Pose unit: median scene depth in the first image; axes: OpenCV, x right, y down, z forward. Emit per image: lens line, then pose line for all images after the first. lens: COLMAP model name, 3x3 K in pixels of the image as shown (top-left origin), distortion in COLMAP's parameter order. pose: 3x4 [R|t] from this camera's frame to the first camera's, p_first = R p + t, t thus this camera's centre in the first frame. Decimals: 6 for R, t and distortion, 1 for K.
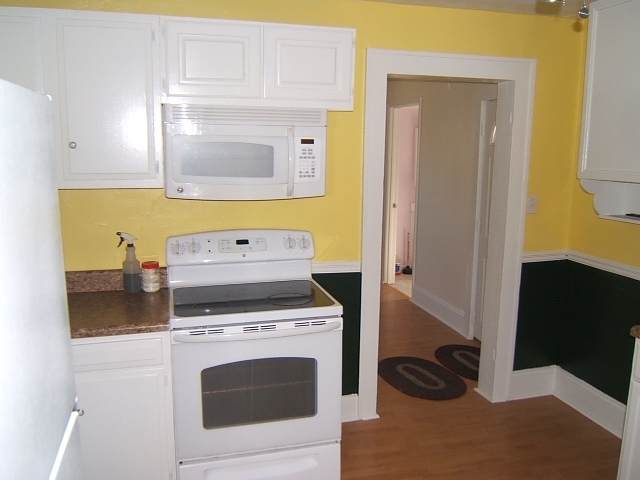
lens RADIAL K [[566.7, 0, 325.6], [0, 566.7, 235.4], [0, 0, 1]] dist [-0.041264, 0.000348]
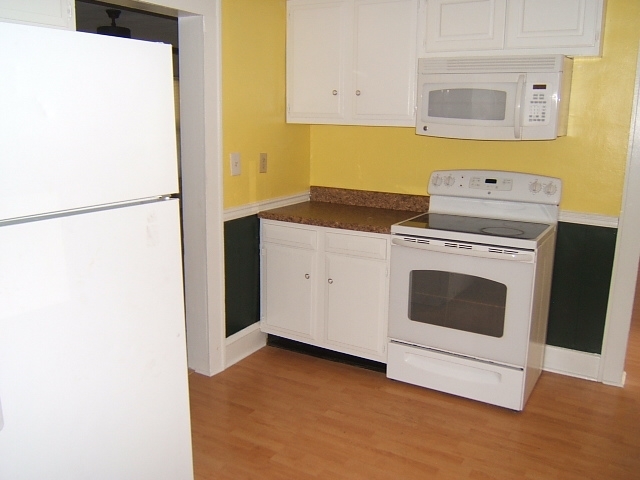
lens RADIAL K [[566.7, 0, 316.8], [0, 566.7, 238.4], [0, 0, 1]] dist [-0.041264, 0.000348]
pose [[0.682363, 0.152856, -0.714854, 0.460552], [-0.124037, 0.987924, 0.092847, 0.066314], [0.720414, 0.025313, 0.693082, -0.024597]]
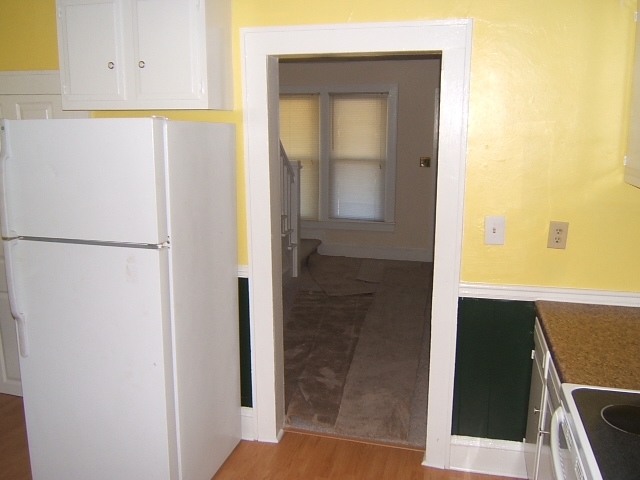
lens RADIAL K [[566.7, 0, 320.0], [0, 566.7, 240.7], [0, 0, 1]] dist [-0.041264, 0.000348]
pose [[-0.522926, 0.161704, -0.836899, 0.385262], [-0.138179, 0.952771, 0.270432, -0.148452], [0.841103, 0.257057, -0.475885, 0.876862]]
